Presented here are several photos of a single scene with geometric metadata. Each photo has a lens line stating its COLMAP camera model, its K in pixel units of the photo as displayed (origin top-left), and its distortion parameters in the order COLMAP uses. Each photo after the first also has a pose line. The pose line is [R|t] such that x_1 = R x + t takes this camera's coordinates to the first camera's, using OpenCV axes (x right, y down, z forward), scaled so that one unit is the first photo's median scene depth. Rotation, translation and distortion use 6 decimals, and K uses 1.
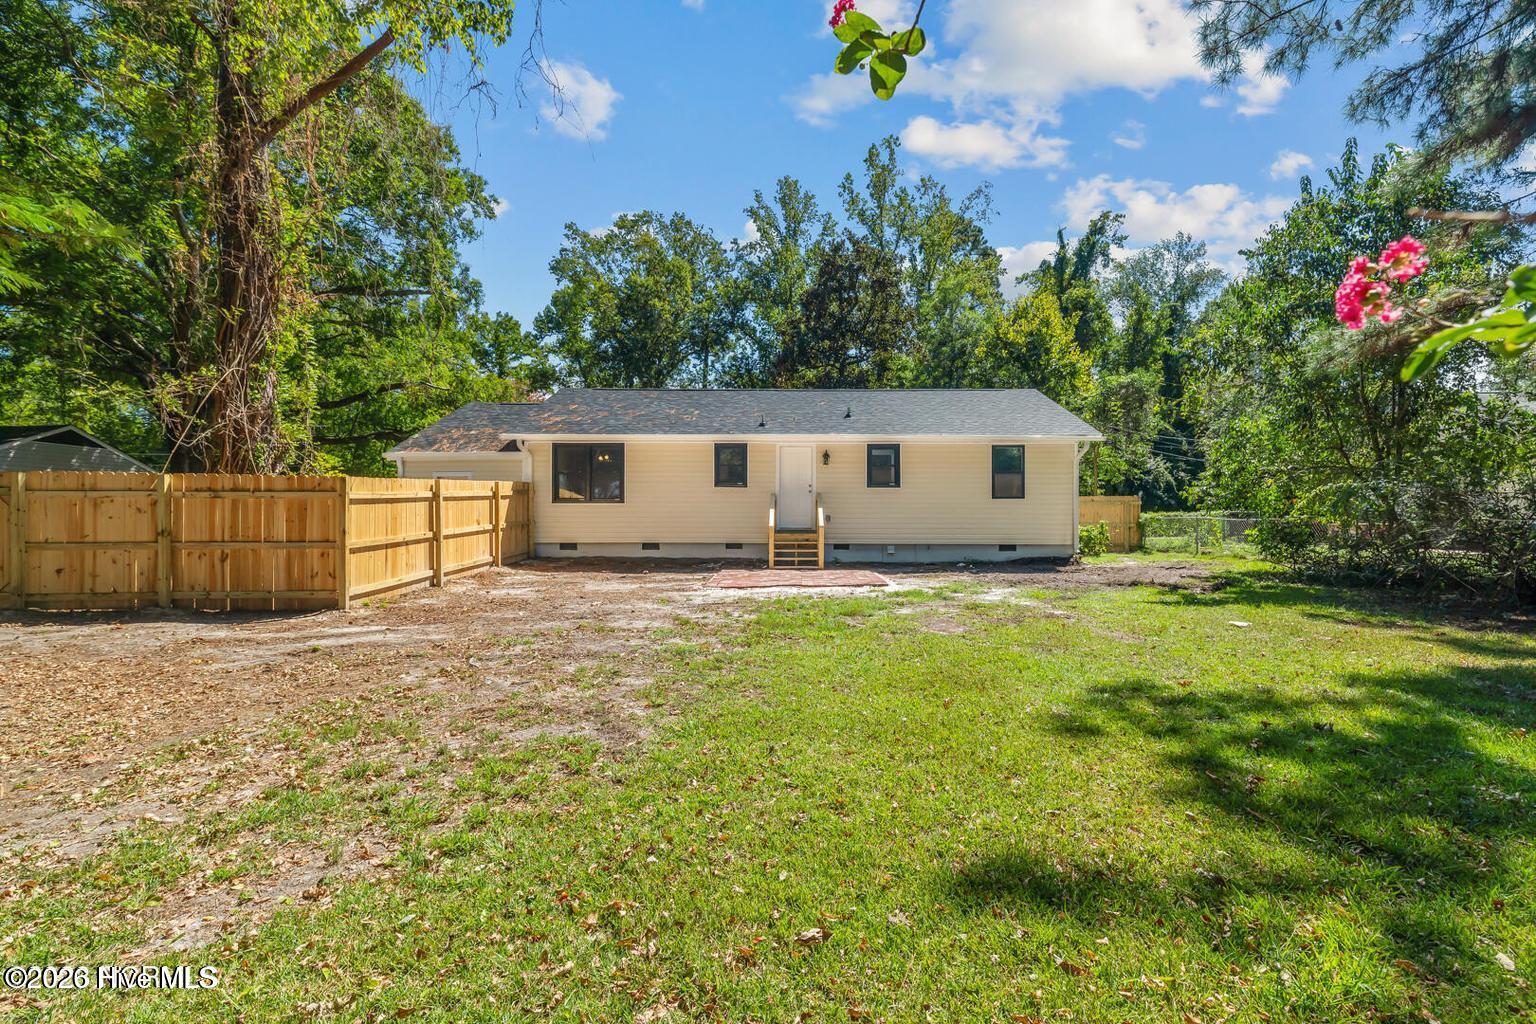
lens RADIAL K [[685.0, 0, 784.0], [0, 685.0, 515.9], [0, 0, 1]] dist [0.008150, -0.000242]
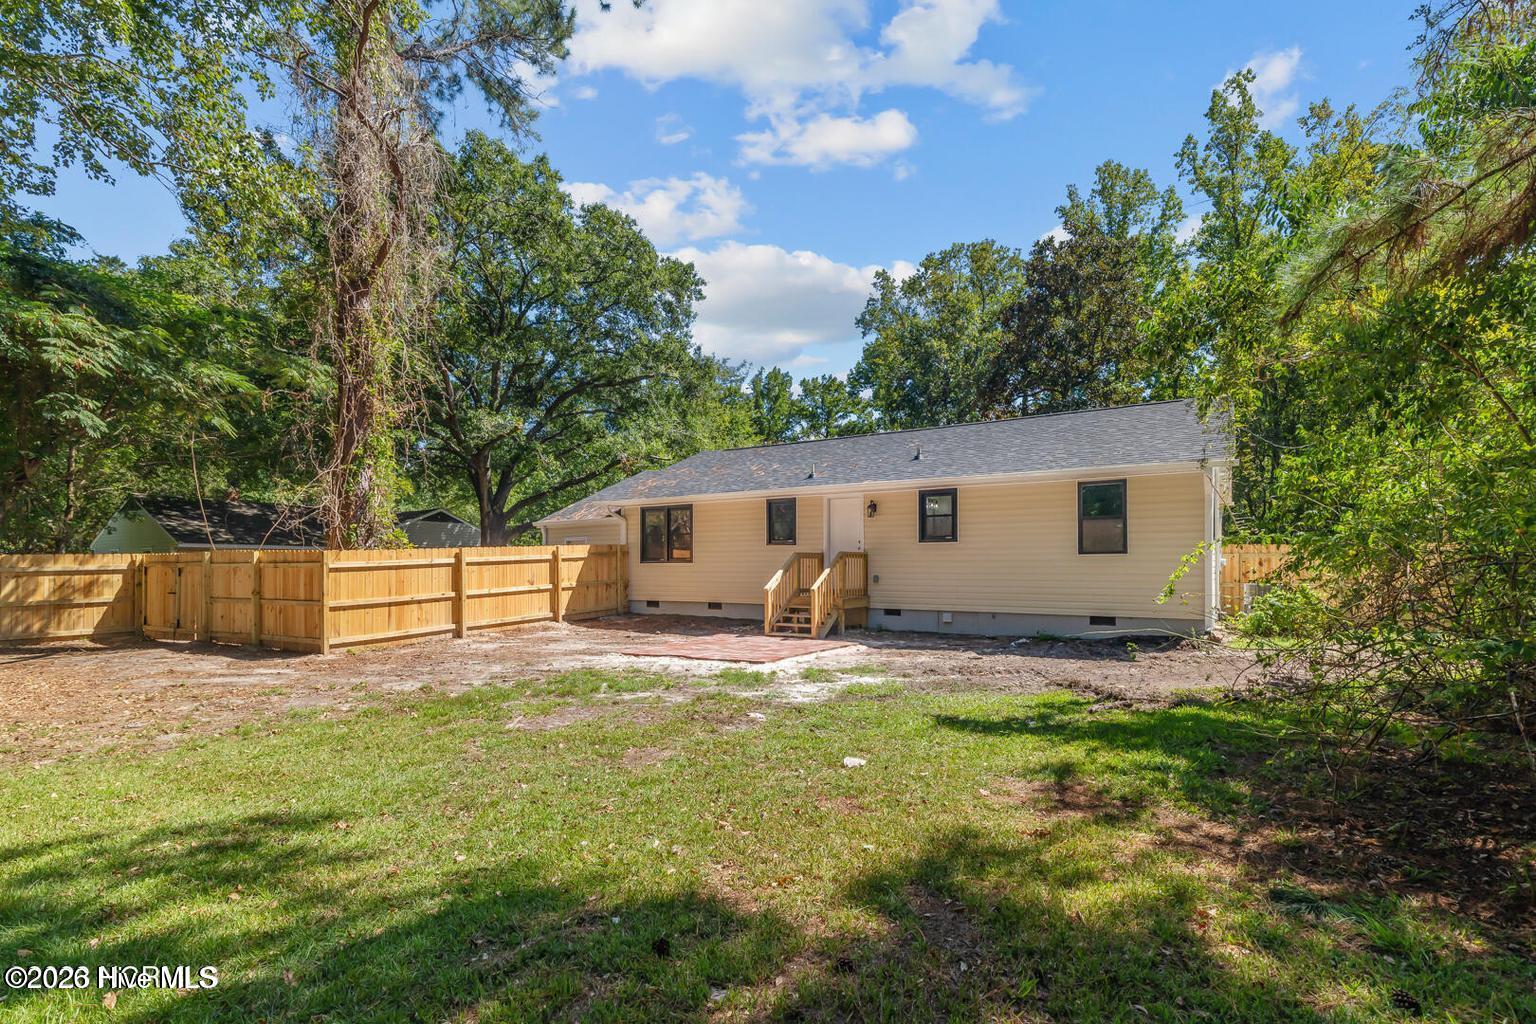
lens RADIAL K [[704.0, 0, 766.7], [0, 704.0, 564.0], [0, 0, 1]] dist [0.008606, -0.000428]
pose [[0.848233, -0.005889, -0.529591, 0.419833], [0.004973, 0.999983, -0.003156, -0.013482], [0.529600, 0.000044, 0.848247, 0.172124]]
